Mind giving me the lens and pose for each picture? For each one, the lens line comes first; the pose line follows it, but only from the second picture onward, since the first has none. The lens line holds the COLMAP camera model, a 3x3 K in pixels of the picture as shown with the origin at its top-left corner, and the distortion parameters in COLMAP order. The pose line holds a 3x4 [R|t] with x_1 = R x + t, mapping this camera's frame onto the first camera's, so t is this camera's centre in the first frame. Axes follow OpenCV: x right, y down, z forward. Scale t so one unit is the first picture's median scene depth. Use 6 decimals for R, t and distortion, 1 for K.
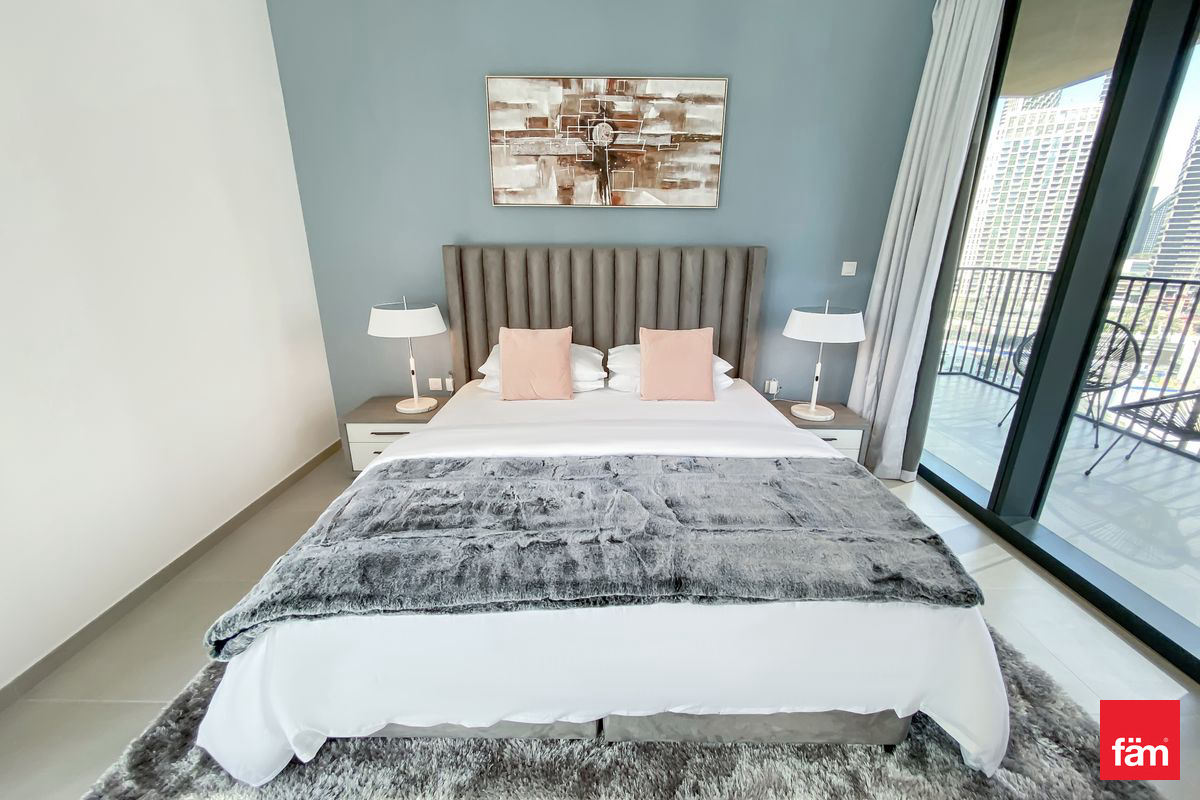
lens RADIAL K [[488.3, 0, 603.8], [0, 488.3, 401.2], [0, 0, 1]] dist [0.000432, -0.003155]
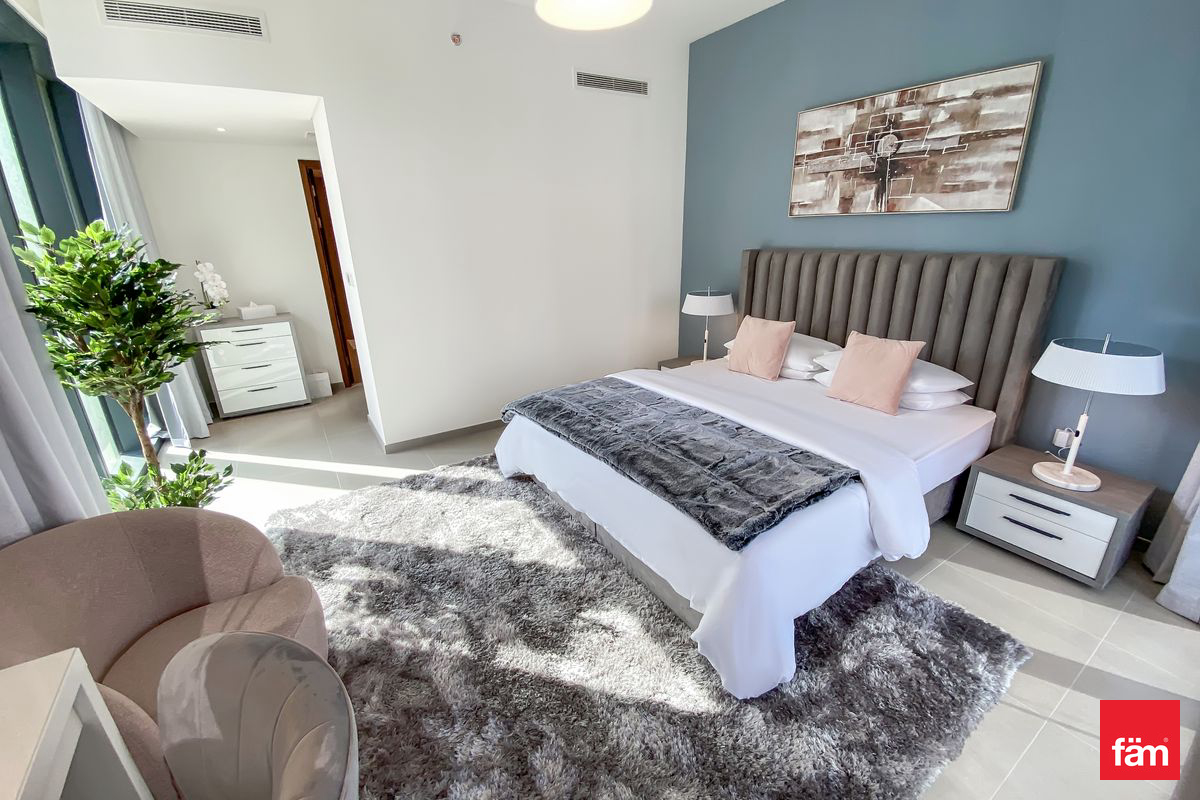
lens RADIAL K [[488.3, 0, 595.5], [0, 488.3, 397.0], [0, 0, 1]] dist [0.000432, -0.003155]
pose [[0.548022, 0.257849, -0.795730, 0.627708], [-0.227569, 0.961379, 0.154799, -0.047340], [0.804913, 0.096250, 0.585535, -0.065275]]
